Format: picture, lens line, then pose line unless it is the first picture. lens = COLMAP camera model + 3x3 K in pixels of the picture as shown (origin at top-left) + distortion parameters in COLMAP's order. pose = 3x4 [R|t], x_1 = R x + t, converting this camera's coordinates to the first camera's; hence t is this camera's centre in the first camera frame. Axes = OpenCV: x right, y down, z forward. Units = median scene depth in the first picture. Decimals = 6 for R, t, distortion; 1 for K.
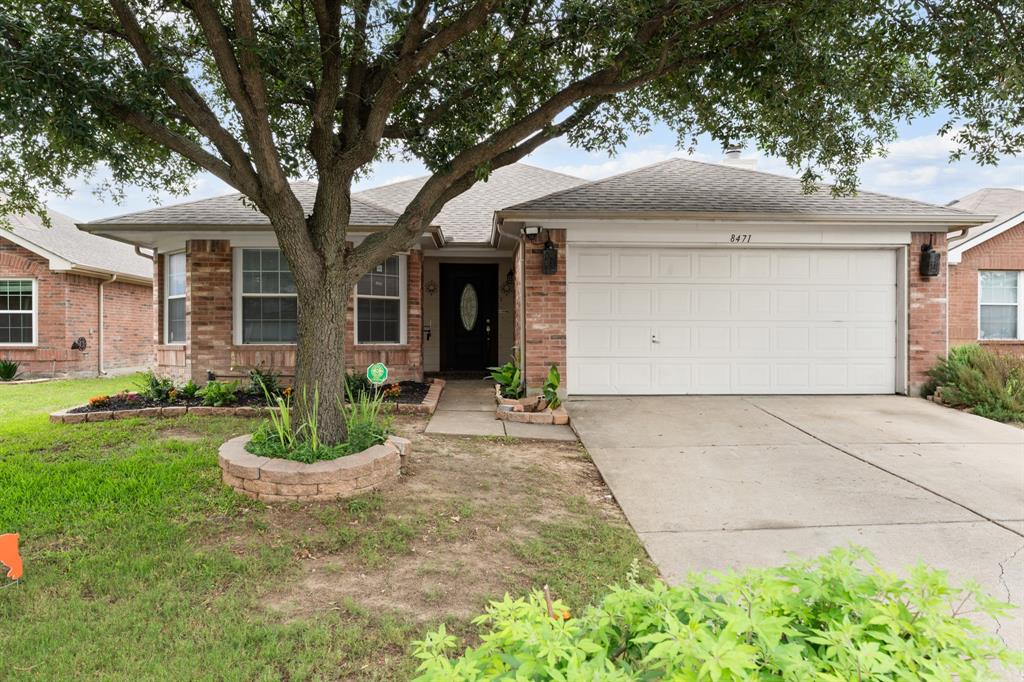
lens RADIAL K [[675.4, 0, 512.0], [0, 675.4, 341.0], [0, 0, 1]] dist [-0.000493, 0.001787]
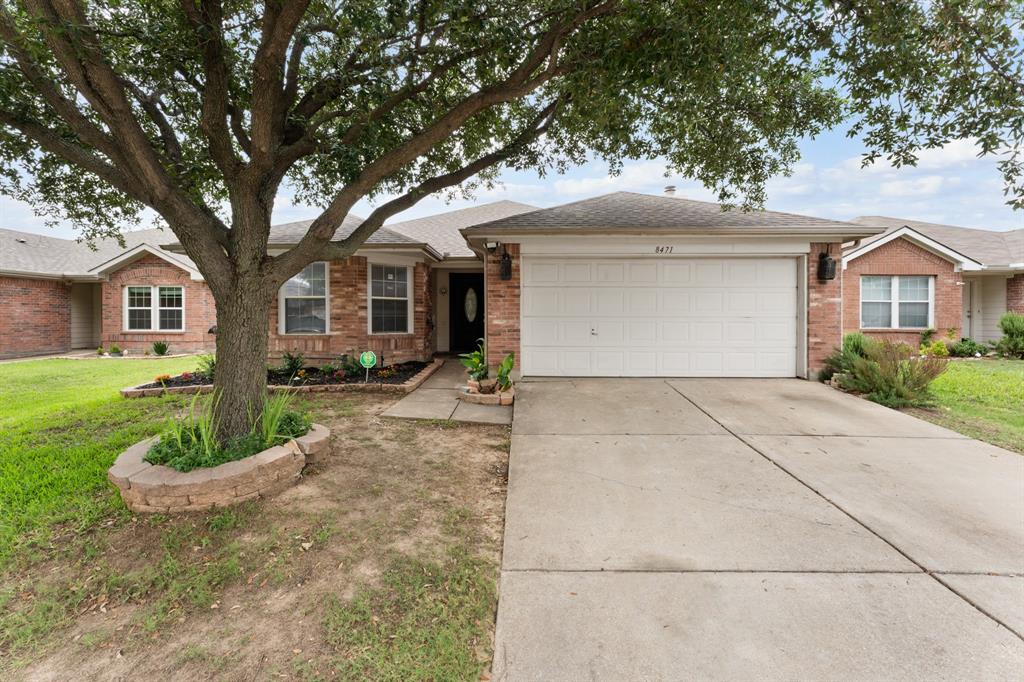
lens RADIAL K [[414.5, 0, 513.0], [0, 414.5, 324.0], [0, 0, 1]] dist [-0.001405, -0.000145]
pose [[0.997430, 0.001007, -0.071647, 0.118437], [-0.000705, 0.999991, 0.004241, -0.020439], [0.071651, -0.004180, 0.997421, 0.230625]]
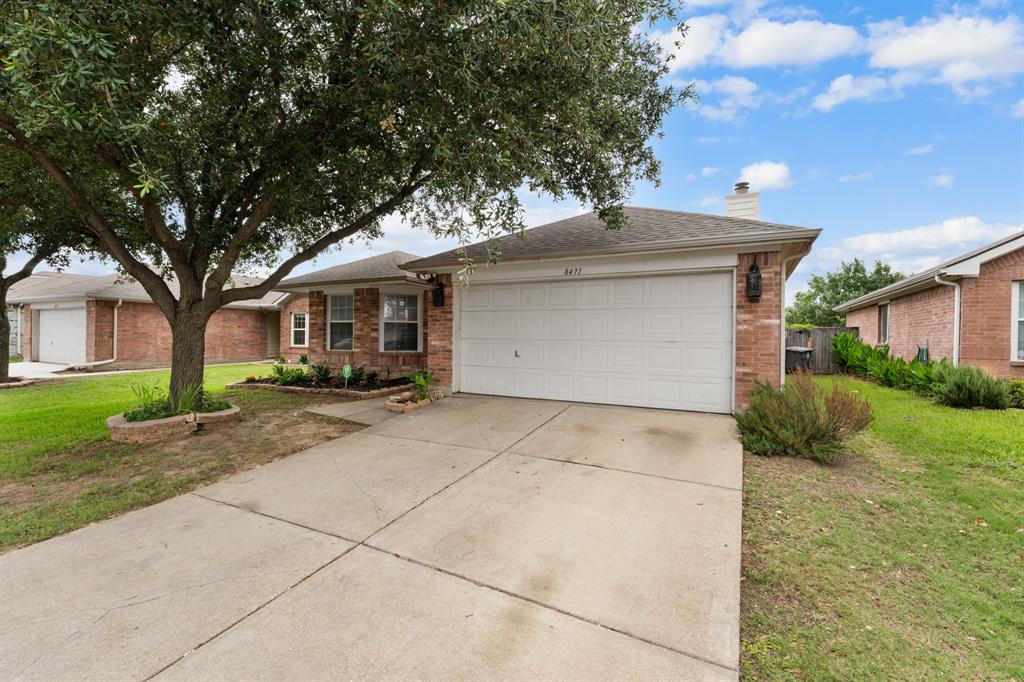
lens RADIAL K [[447.3, 0, 512.0], [0, 447.3, 341.0], [0, 0, 1]] dist [-0.001037, -0.000143]
pose [[0.862973, 0.012526, -0.505096, 0.636440], [-0.014551, 0.999894, -0.000064, -0.027099], [0.505041, 0.007405, 0.863063, 0.258609]]
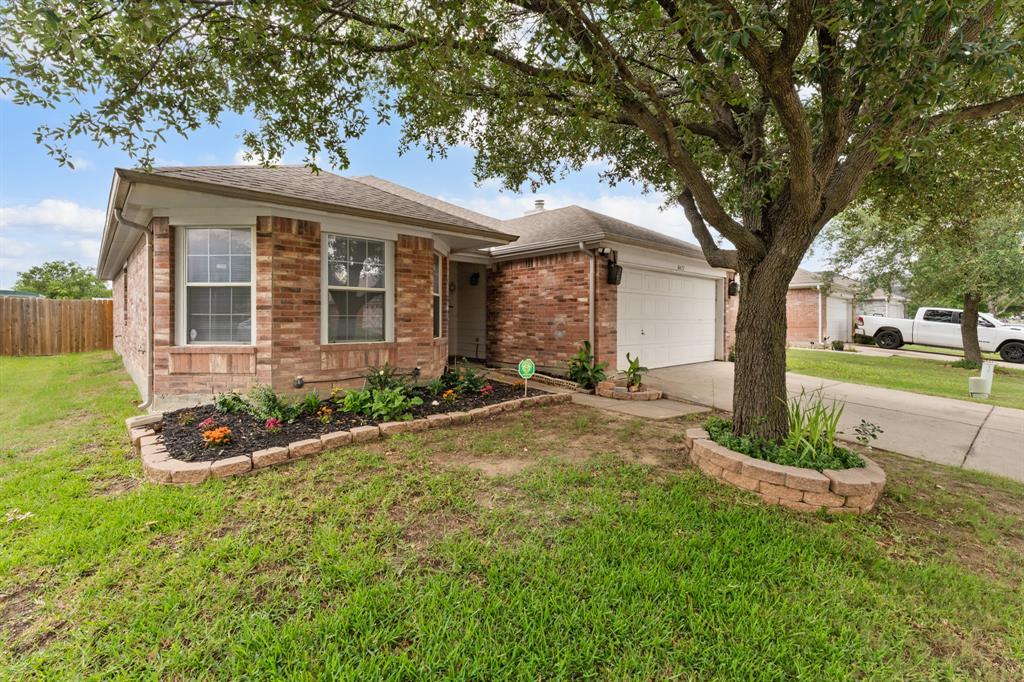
lens RADIAL K [[450.9, 0, 508.4], [0, 450.9, 321.0], [0, 0, 1]] dist [-0.000800, -0.000104]
pose [[0.772474, 0.000423, 0.635047, -0.636816], [-0.001070, 0.999999, 0.000636, -0.027045], [-0.635046, -0.001171, 0.772473, 0.430859]]
